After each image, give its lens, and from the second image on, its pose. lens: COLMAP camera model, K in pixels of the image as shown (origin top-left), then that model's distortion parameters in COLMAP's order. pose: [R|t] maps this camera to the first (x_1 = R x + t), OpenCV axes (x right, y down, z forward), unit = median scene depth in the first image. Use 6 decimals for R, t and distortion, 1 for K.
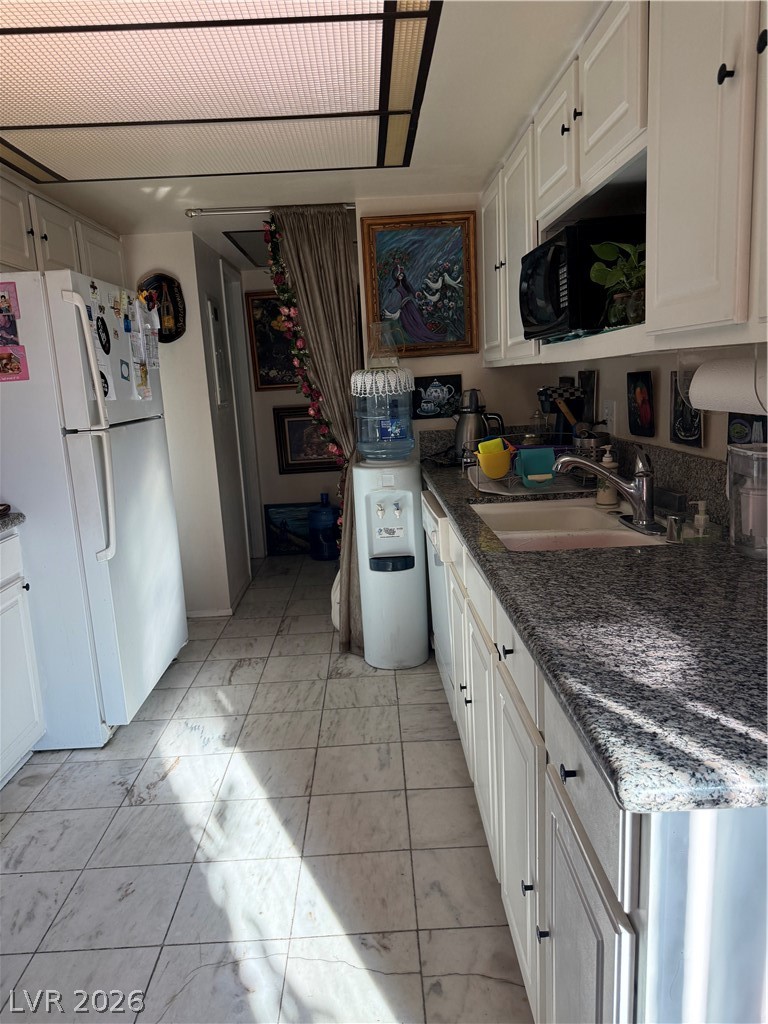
lens RADIAL K [[726.6, 0, 386.5], [0, 726.6, 517.3], [0, 0, 1]] dist [0.040865, -0.064072]
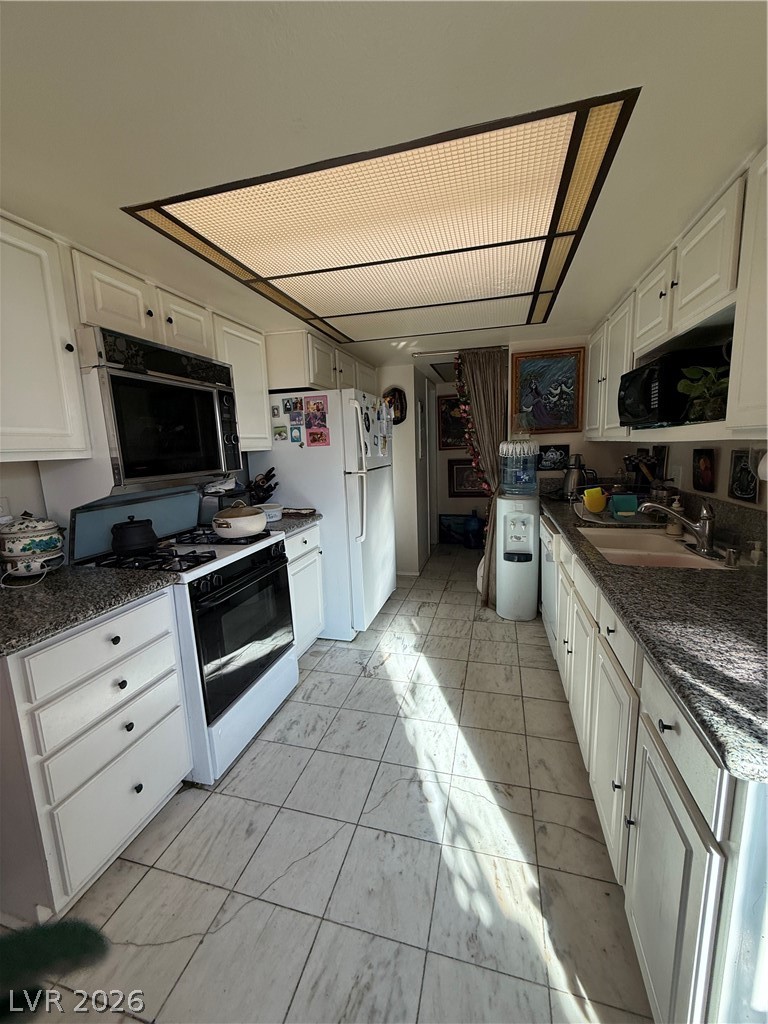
lens RADIAL K [[408.6, 0, 384.7], [0, 408.6, 510.4], [0, 0, 1]] dist [-0.007800, 0.001390]
pose [[0.957853, 0.063587, -0.280133, -0.041618], [-0.069084, 0.997563, -0.009782, -0.018497], [0.278829, 0.028722, 0.959911, 0.013418]]
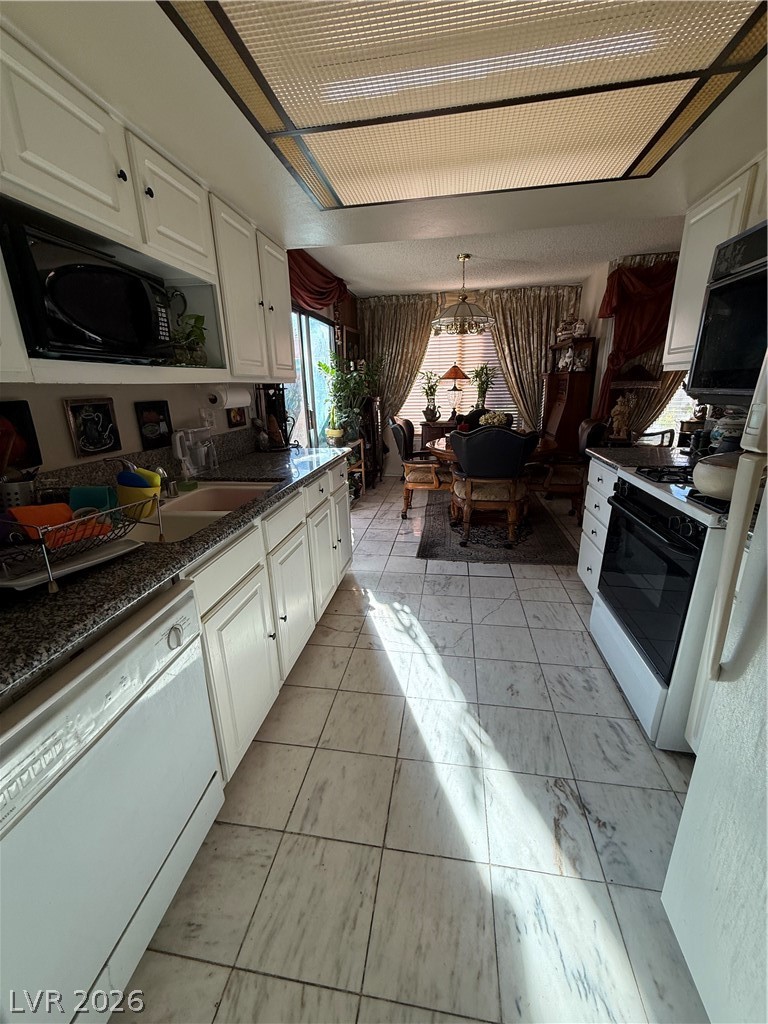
lens RADIAL K [[408.6, 0, 380.6], [0, 408.6, 511.8], [0, 0, 1]] dist [-0.007800, 0.001390]
pose [[-0.978384, 0.016862, 0.206107, -0.223185], [0.111194, 0.883224, 0.455577, -0.255131], [-0.174357, 0.468648, -0.866008, 1.413962]]
